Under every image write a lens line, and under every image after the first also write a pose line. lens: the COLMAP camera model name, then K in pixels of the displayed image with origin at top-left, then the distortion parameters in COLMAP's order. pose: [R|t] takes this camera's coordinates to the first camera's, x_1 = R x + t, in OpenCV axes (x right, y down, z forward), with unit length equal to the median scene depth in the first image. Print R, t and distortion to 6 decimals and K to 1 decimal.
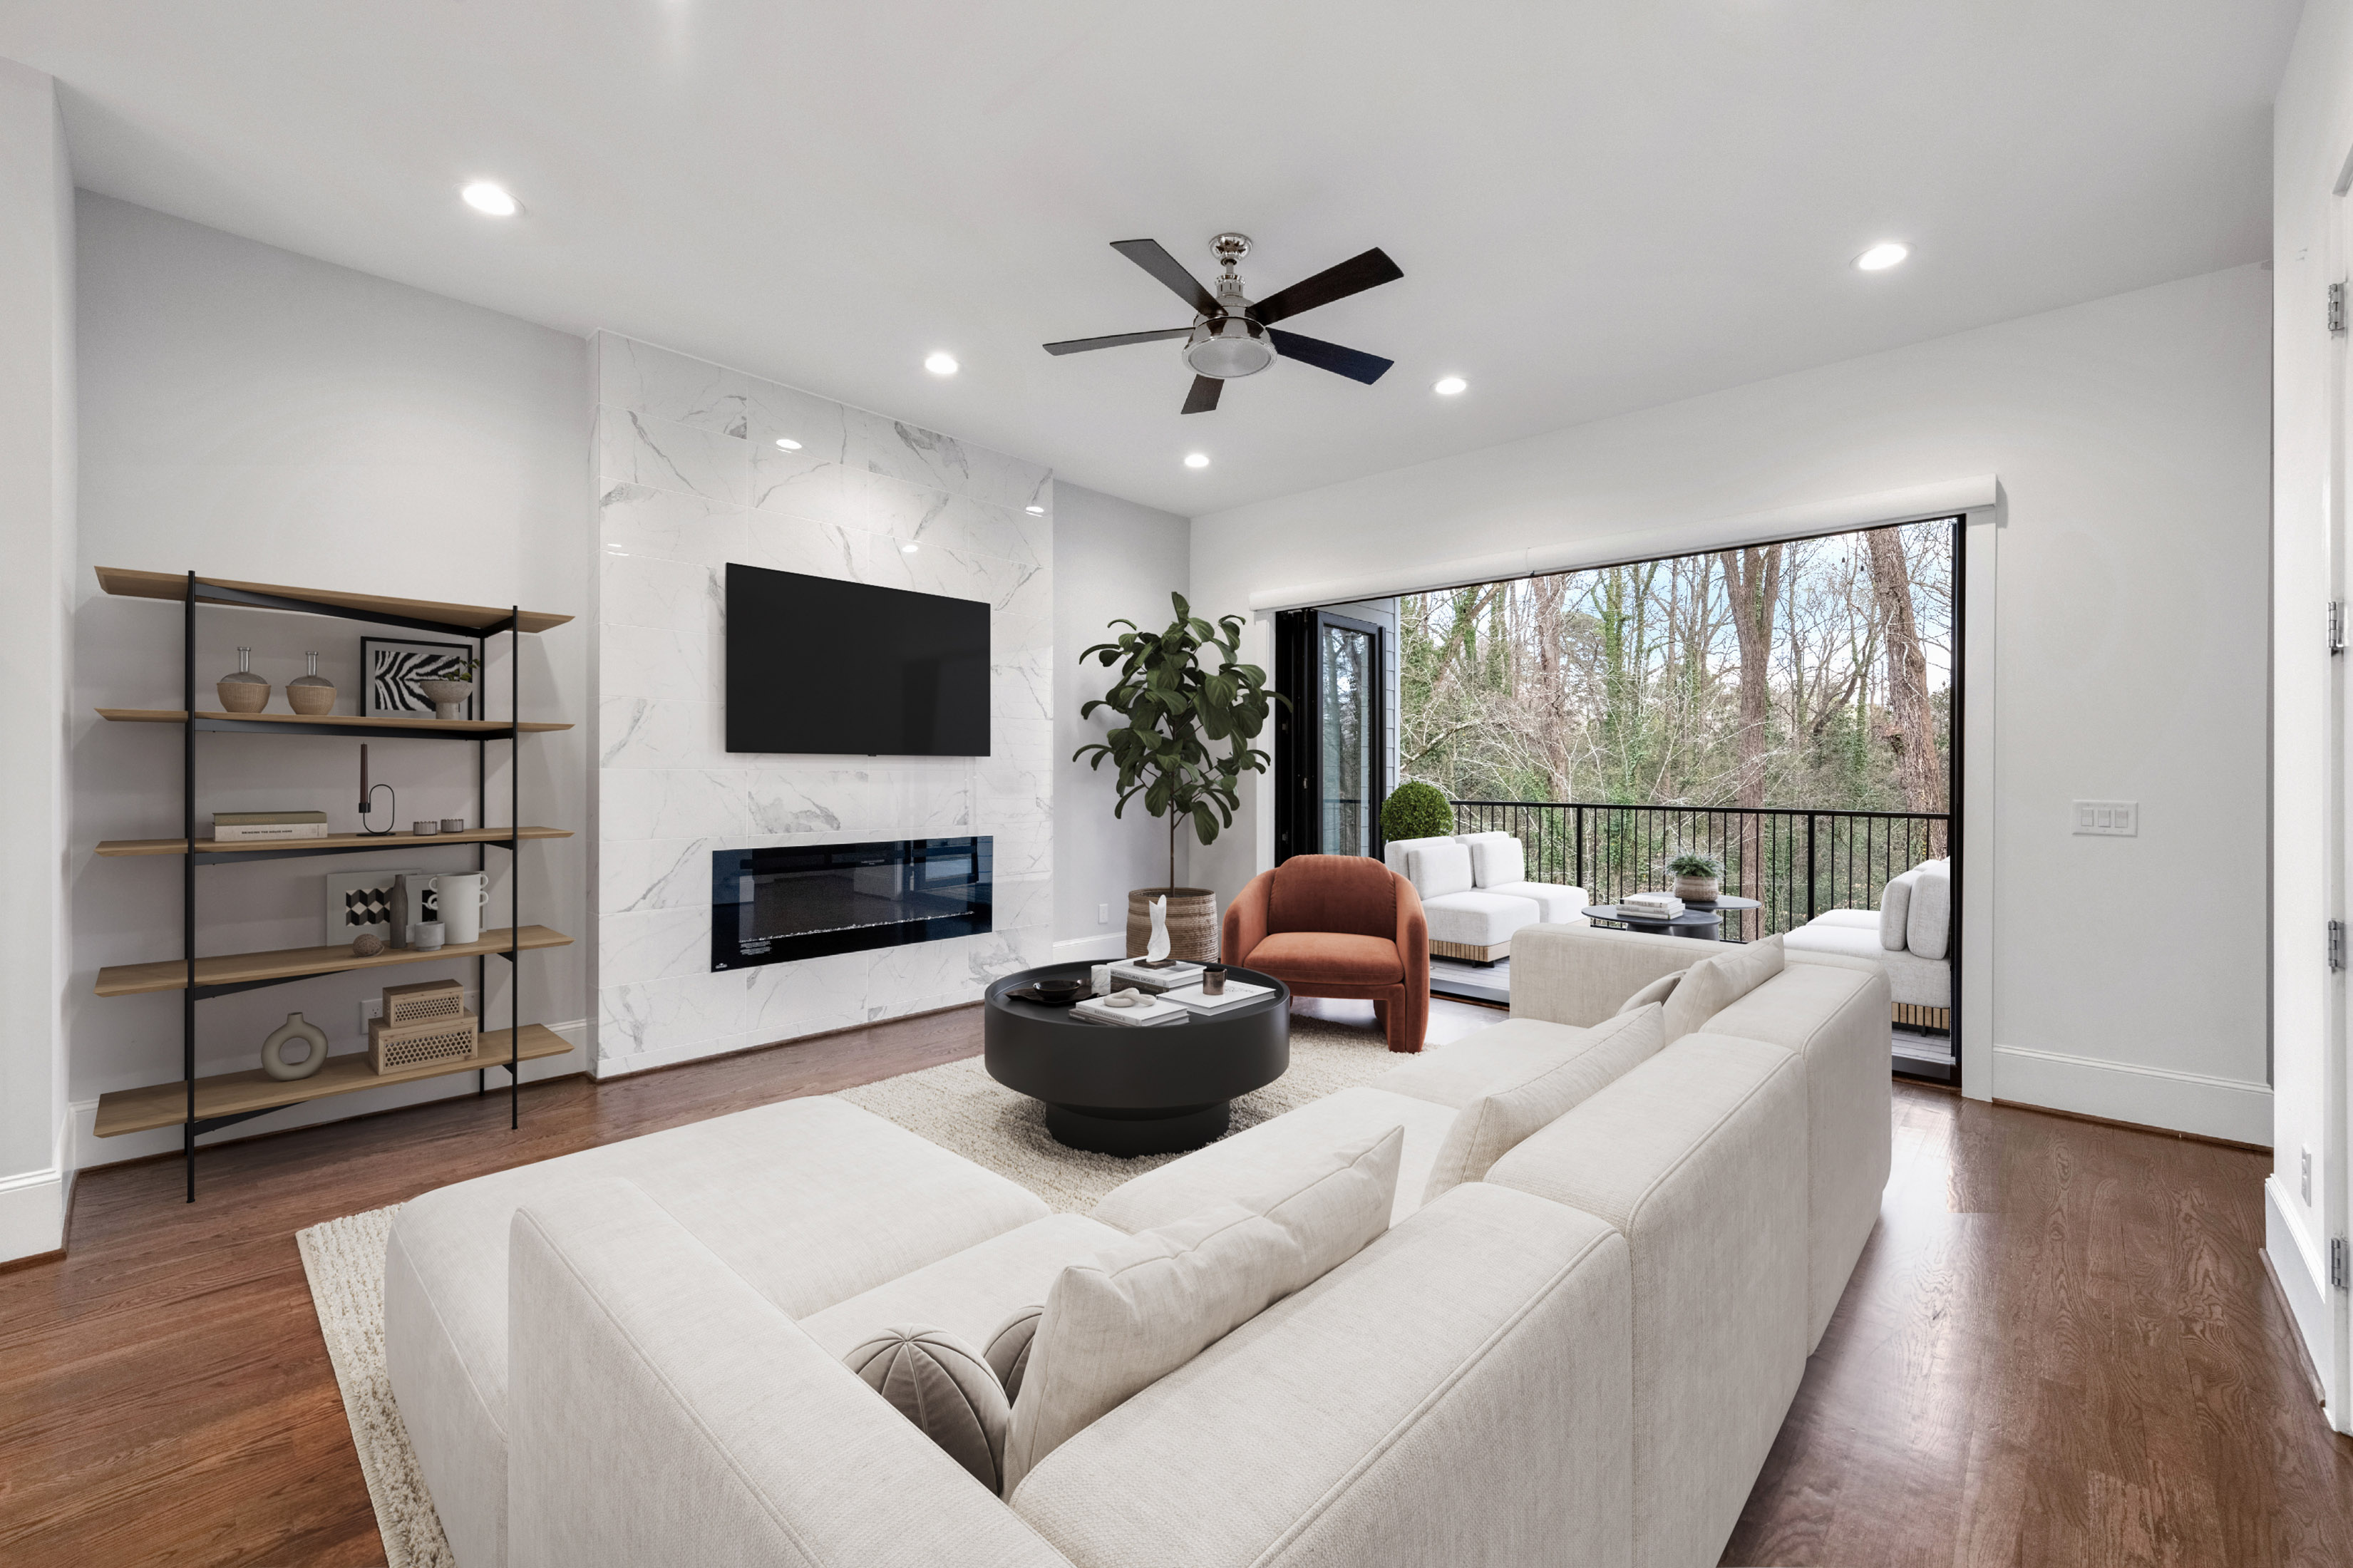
lens RADIAL K [[935.3, 0, 1174.3], [0, 935.3, 777.5], [0, 0, 1]] dist [0.016448, -0.000349]
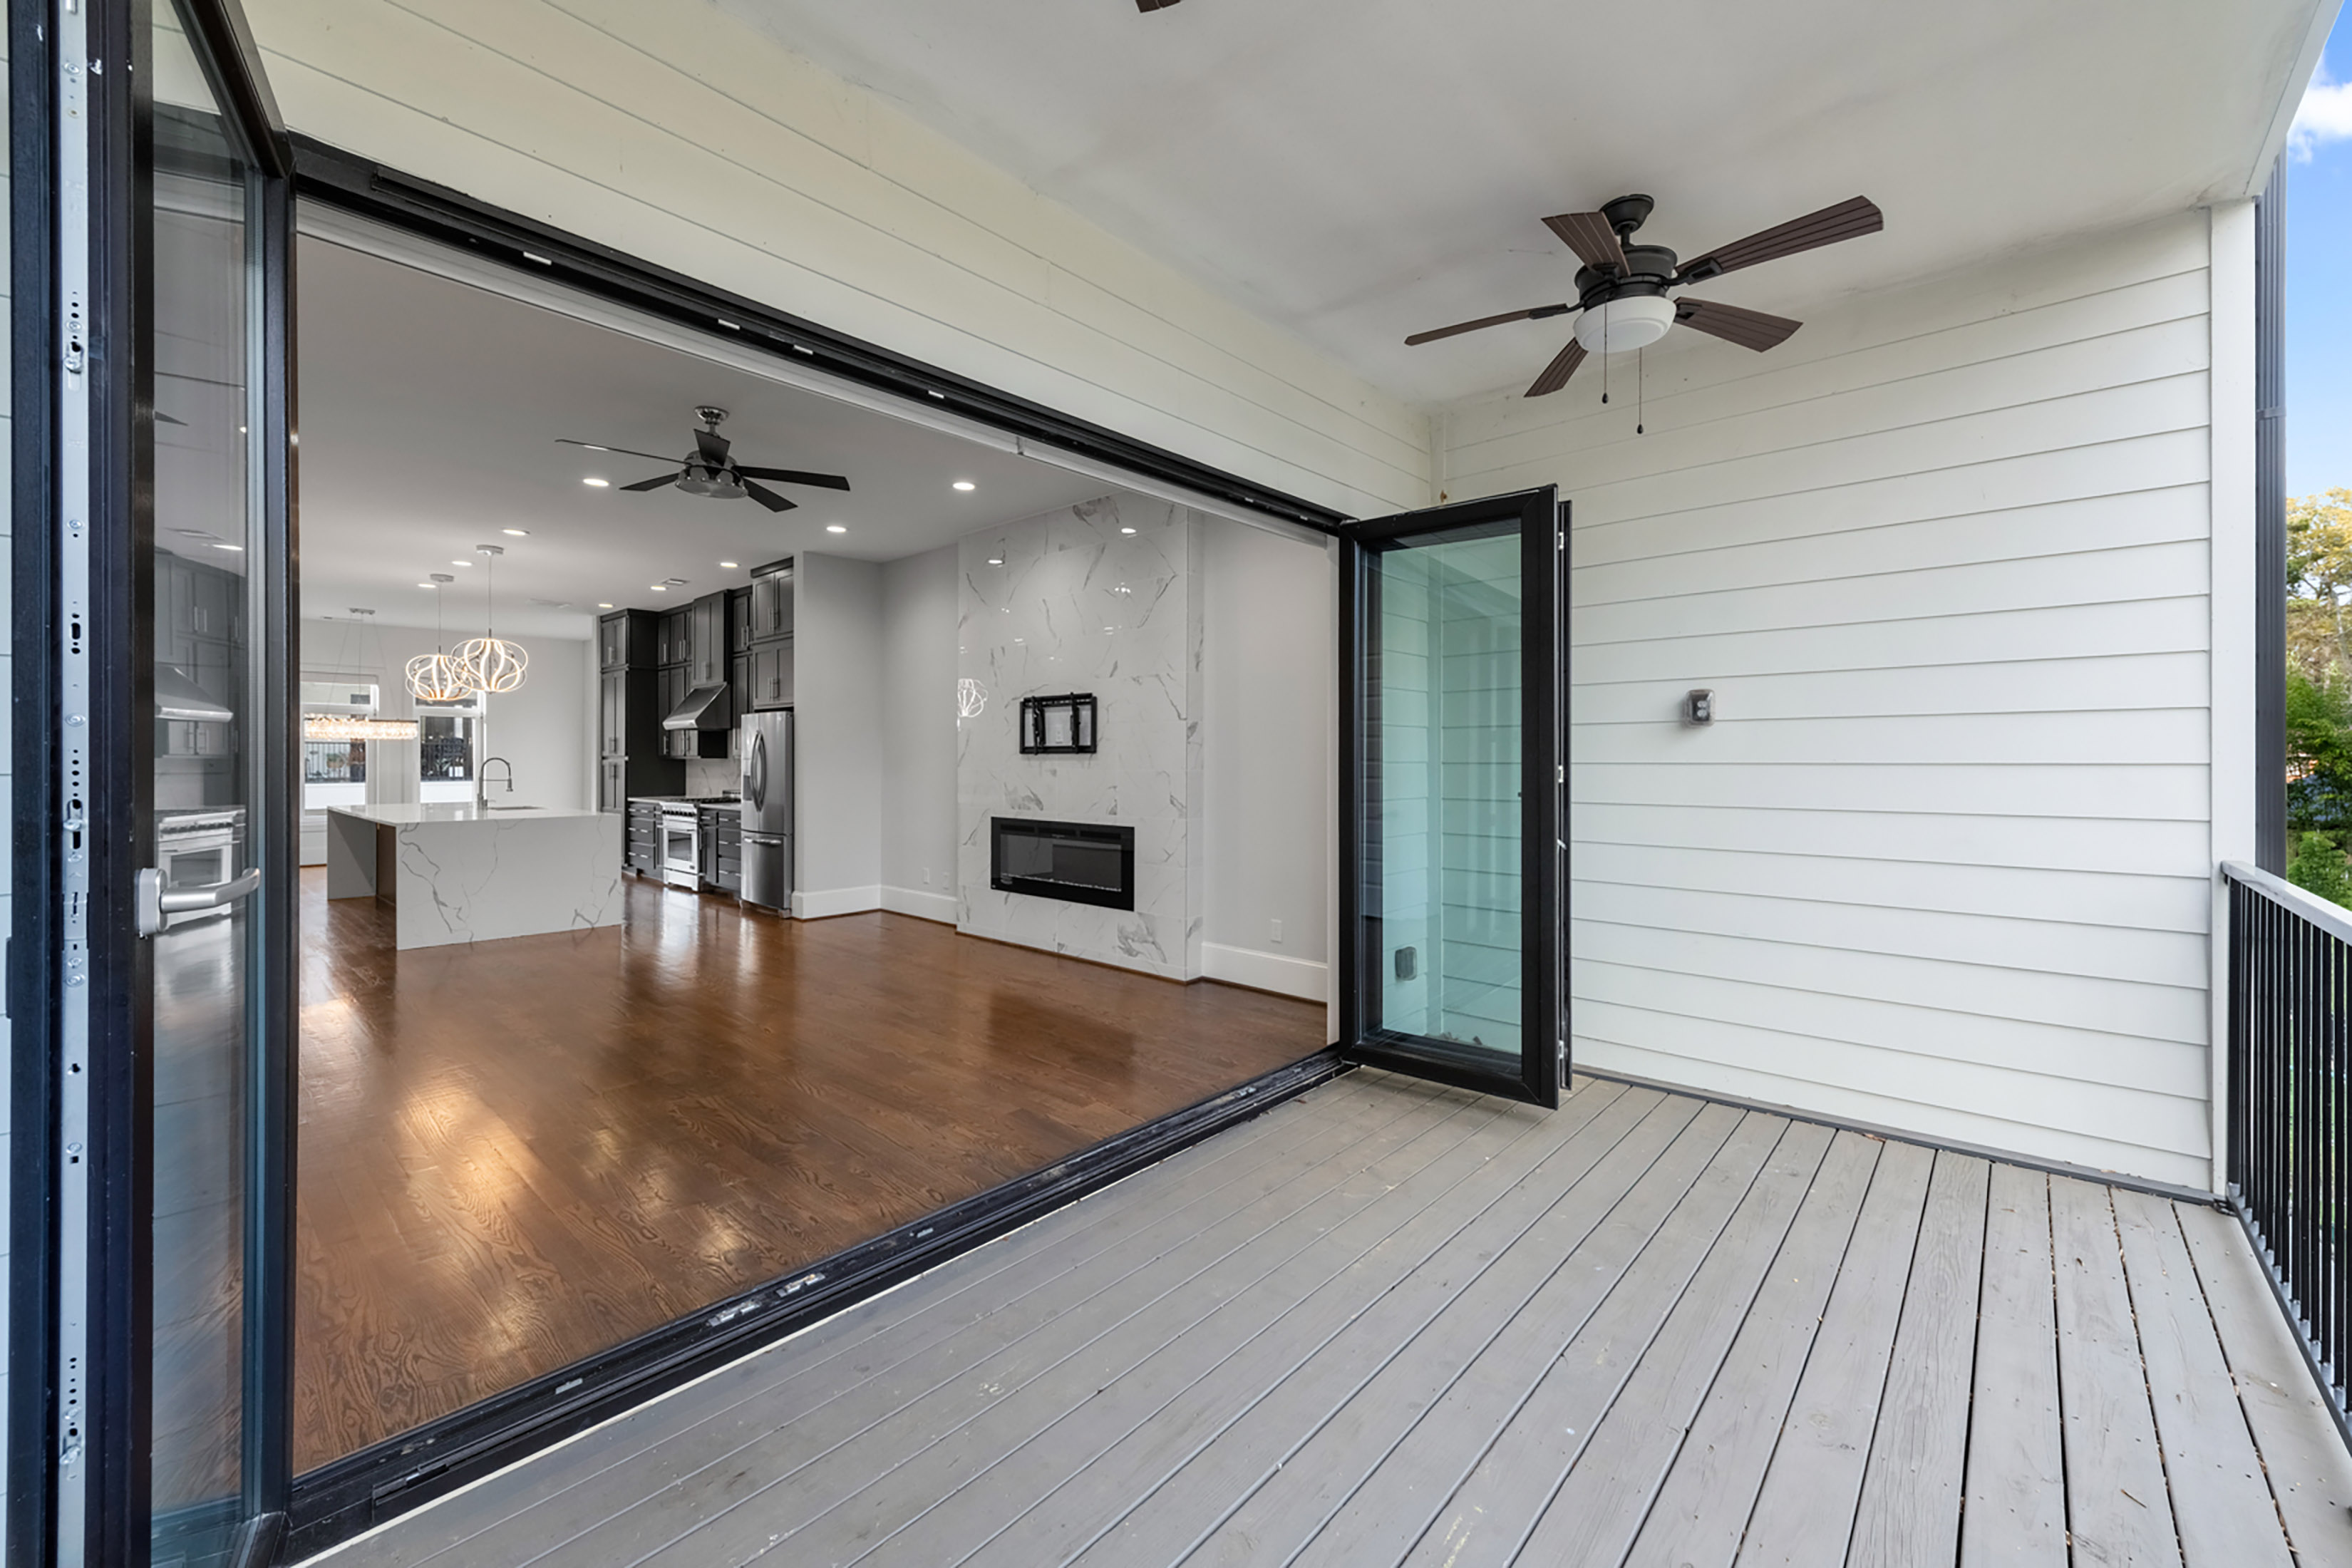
lens RADIAL K [[926.2, 0, 1179.7], [0, 926.2, 760.4], [0, 0, 1]] dist [0.011925, -0.002400]
pose [[0.029912, -0.003462, -0.999547, 1.152177], [-0.007802, 0.999963, -0.003697, -0.018186], [0.999522, 0.007909, 0.029884, 1.264073]]
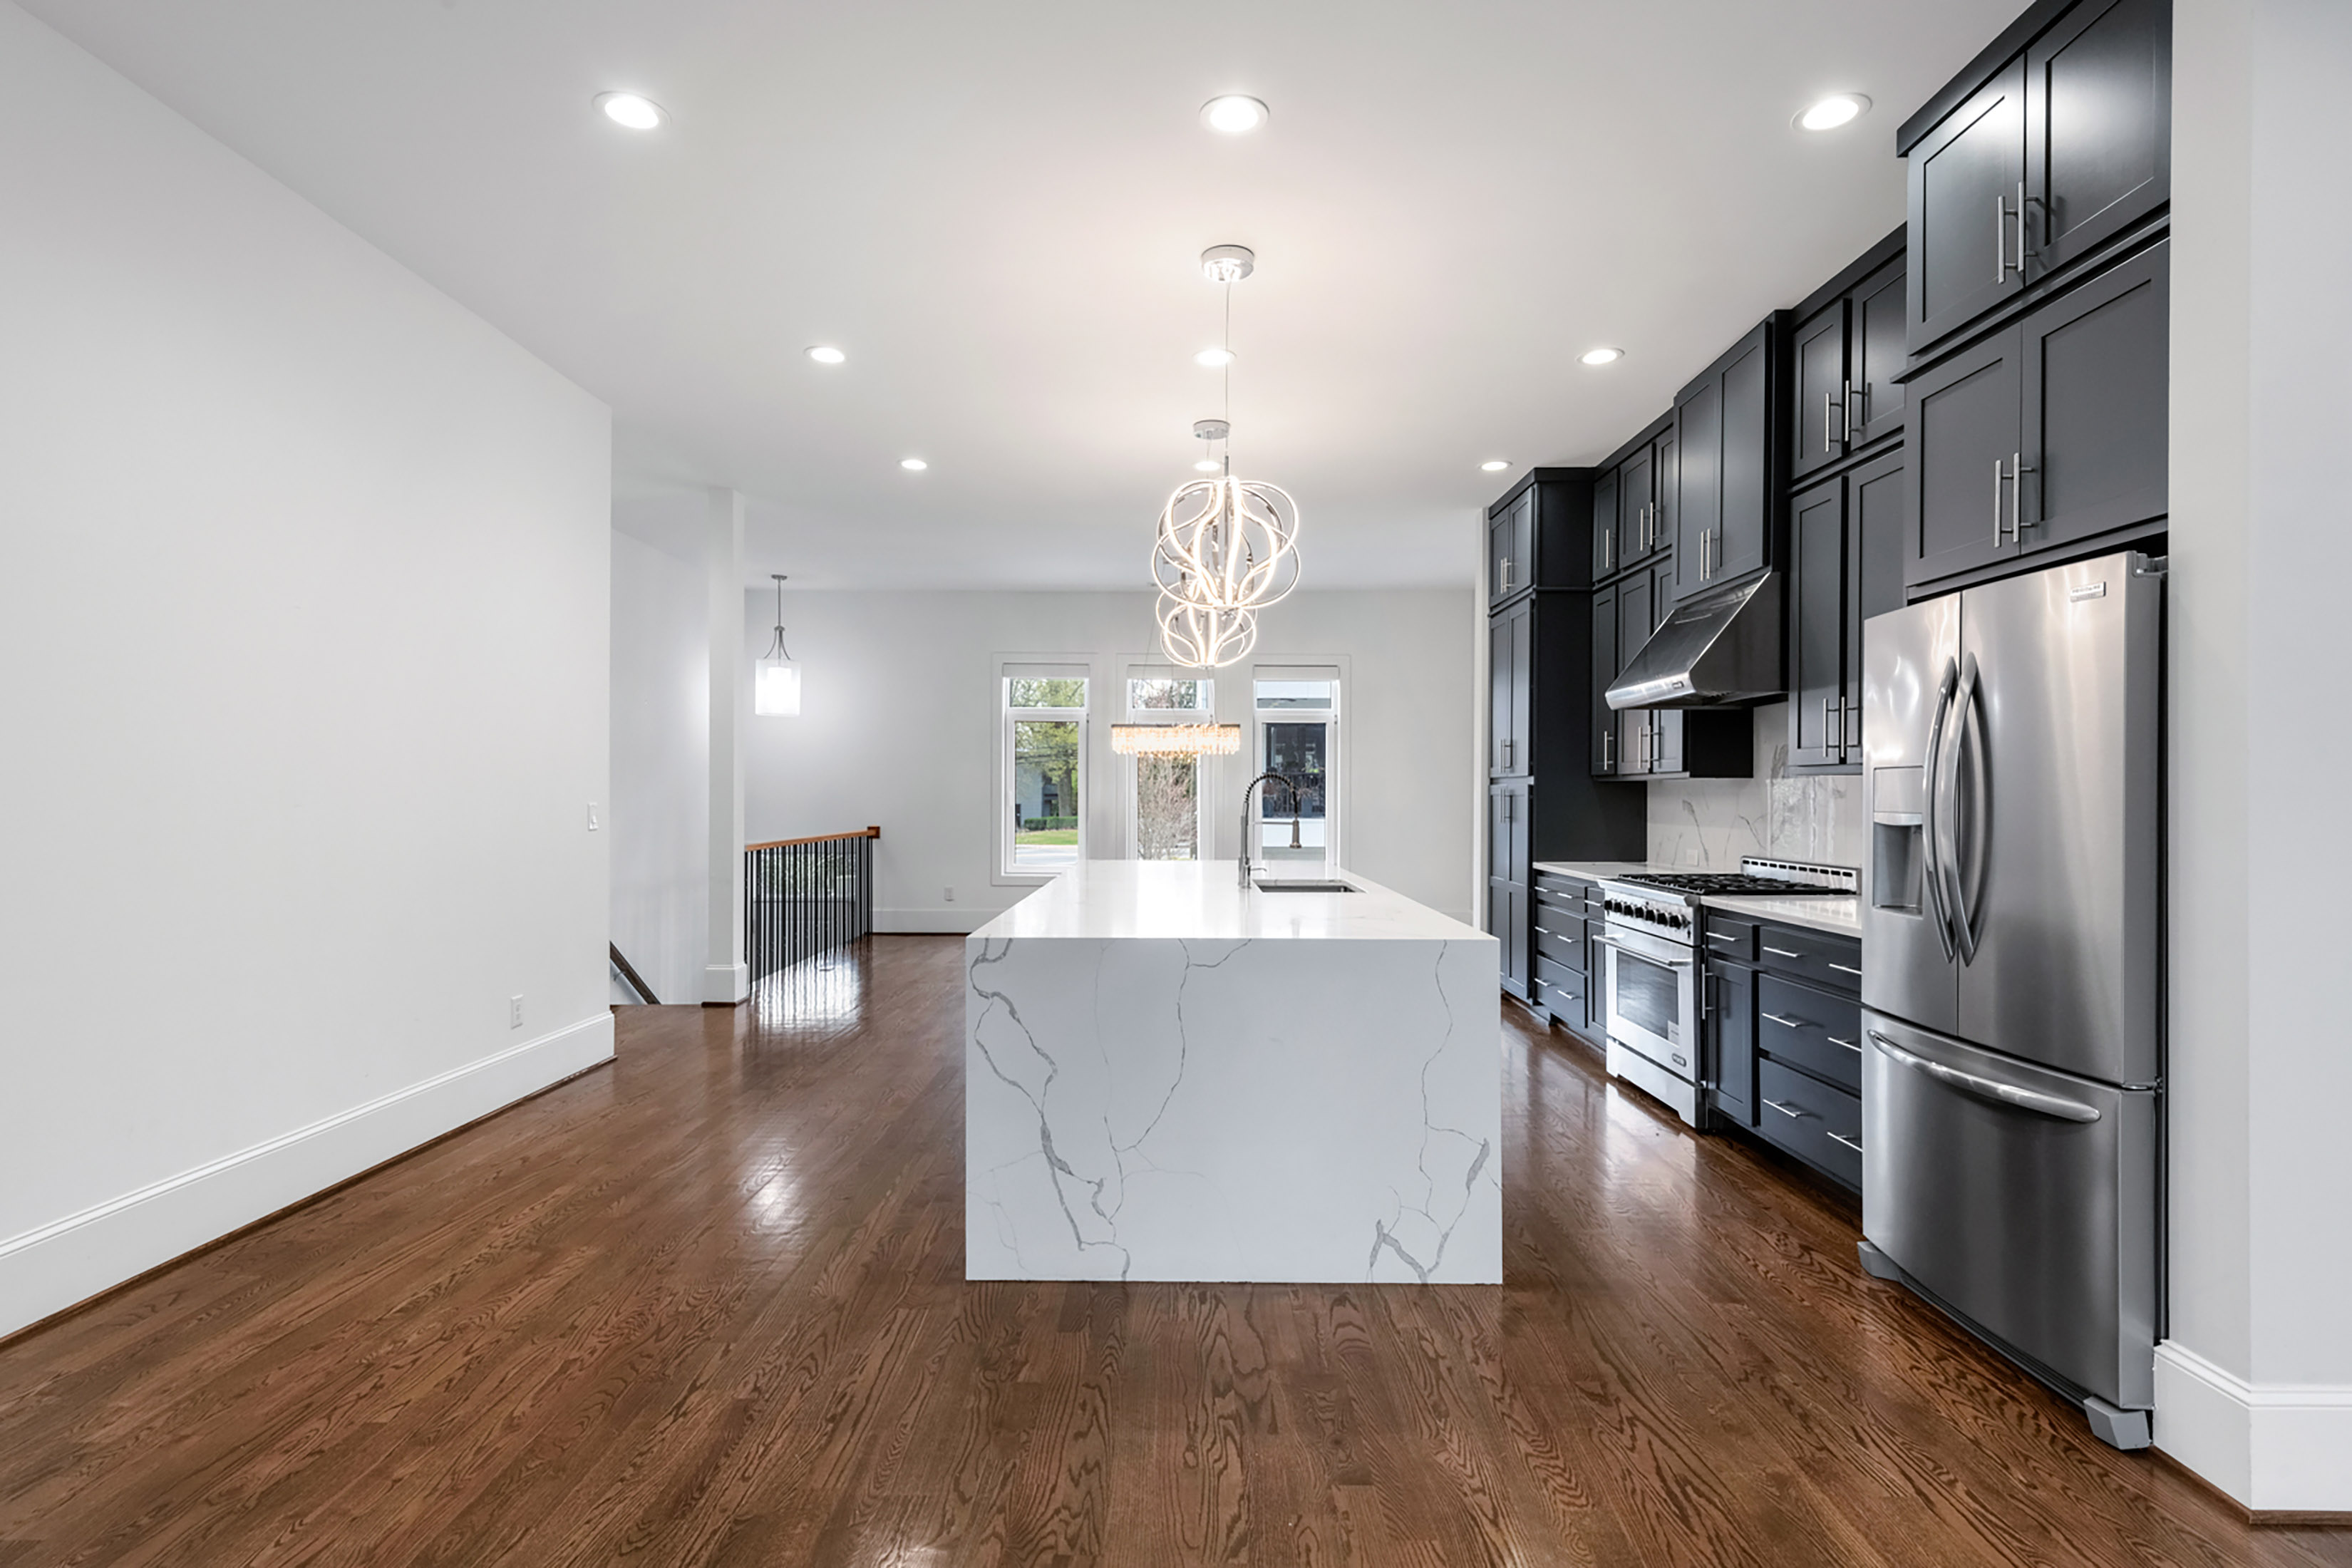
lens RADIAL K [[1169.0, 0, 1175.5], [0, 1169.0, 794.3], [0, 0, 1]] dist [0.008581, -0.002925]
pose [[-0.724566, -0.007004, -0.689170, -0.026173], [-0.011839, 0.999927, 0.002284, -0.001653], [0.689103, 0.009814, -0.724597, 0.625792]]
